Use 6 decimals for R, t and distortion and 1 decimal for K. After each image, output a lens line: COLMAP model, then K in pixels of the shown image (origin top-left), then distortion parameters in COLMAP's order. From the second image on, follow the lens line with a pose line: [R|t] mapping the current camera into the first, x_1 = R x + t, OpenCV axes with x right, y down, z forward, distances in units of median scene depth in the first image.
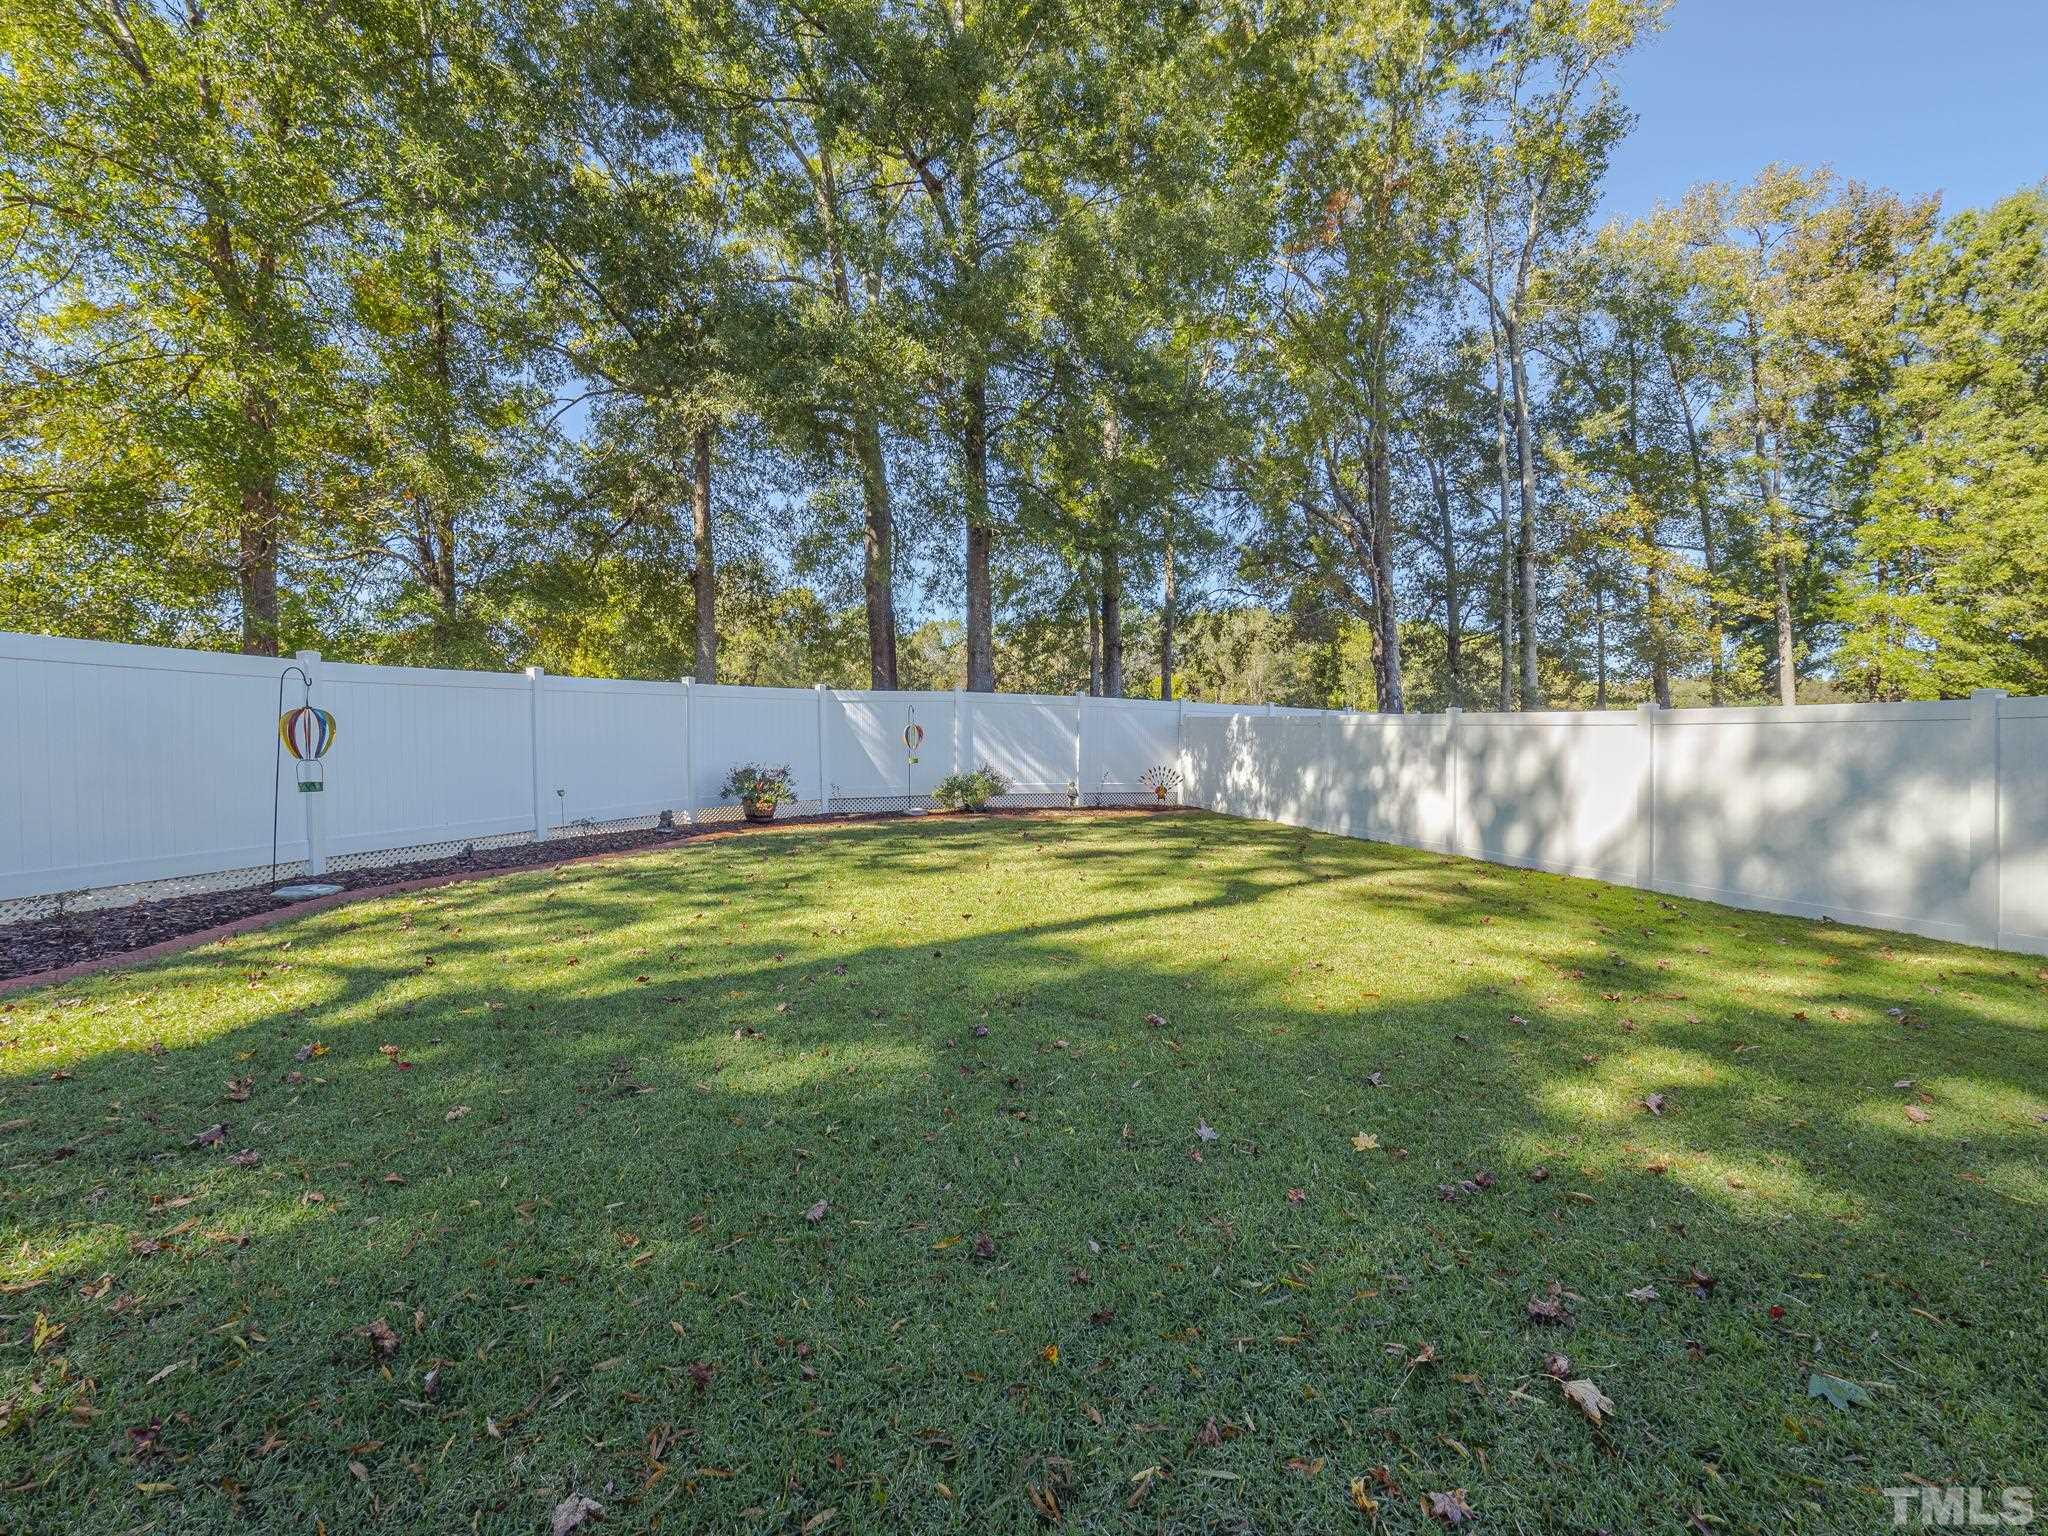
lens RADIAL K [[870.5, 0, 1019.6], [0, 870.5, 759.4], [0, 0, 1]] dist [0.000614, -0.003710]
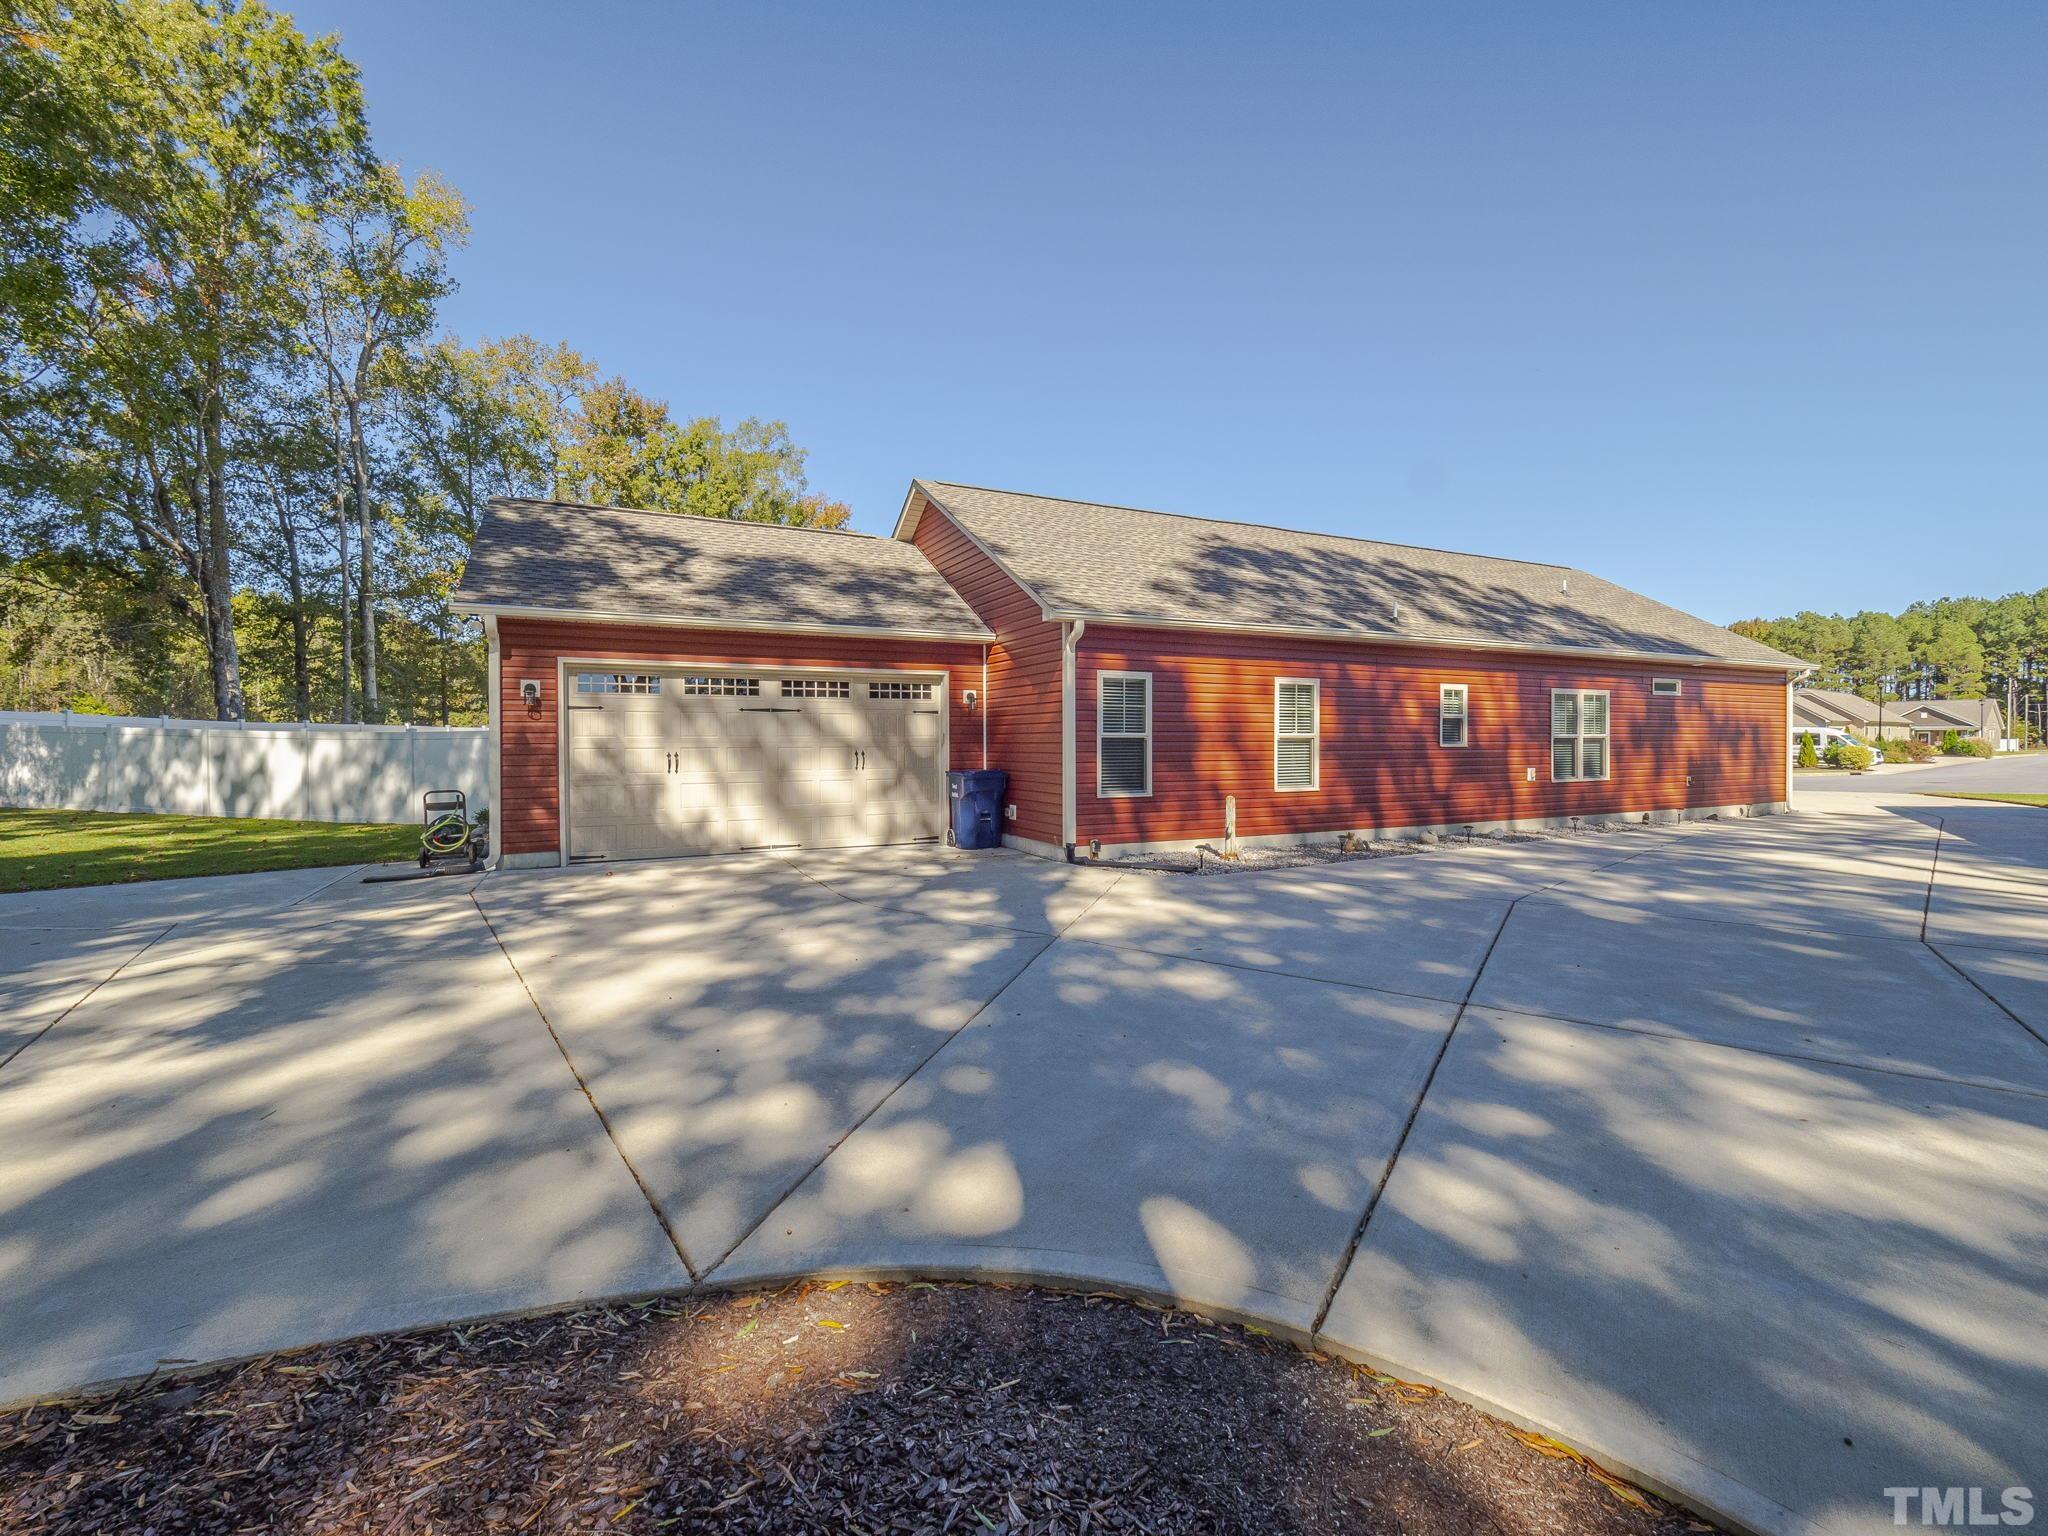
lens RADIAL K [[870.5, 0, 1019.6], [0, 870.5, 759.4], [0, 0, 1]] dist [0.000614, -0.003710]
pose [[0.465207, -0.010984, 0.885134, -0.084828], [0.010424, 0.999922, 0.006929, 0.000746], [-0.885140, 0.006003, 0.465285, -0.399886]]
